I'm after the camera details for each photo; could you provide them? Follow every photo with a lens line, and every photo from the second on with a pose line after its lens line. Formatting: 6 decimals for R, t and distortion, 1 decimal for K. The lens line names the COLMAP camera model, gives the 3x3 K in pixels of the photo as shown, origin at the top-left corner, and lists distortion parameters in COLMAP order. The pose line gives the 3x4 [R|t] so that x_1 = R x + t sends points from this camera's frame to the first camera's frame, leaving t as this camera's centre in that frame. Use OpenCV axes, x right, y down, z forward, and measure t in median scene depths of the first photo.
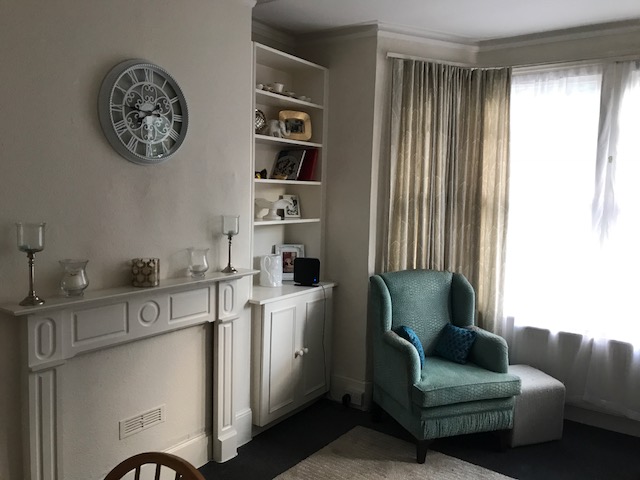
lens RADIAL K [[517.2, 0, 320.6], [0, 517.2, 225.1], [0, 0, 1]] dist [0.006711, -0.010414]
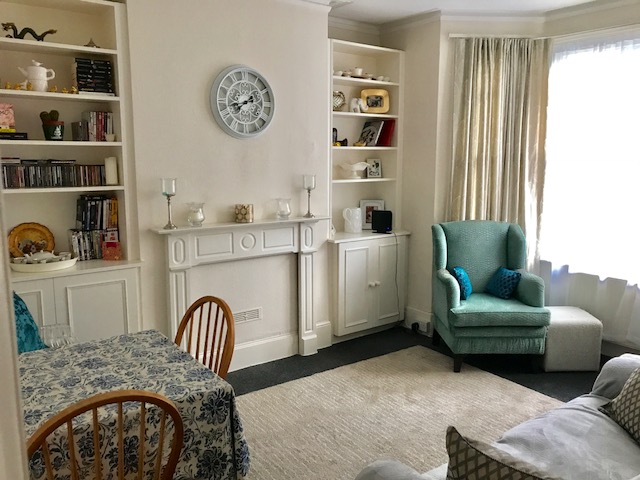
lens RADIAL K [[517.2, 0, 320.6], [0, 517.2, 225.1], [0, 0, 1]] dist [0.006711, -0.010414]
pose [[0.951327, 0.013942, -0.307868, 0.248629], [0.003768, 0.998375, 0.056853, 0.033566], [0.308160, -0.055246, 0.949729, -0.249766]]
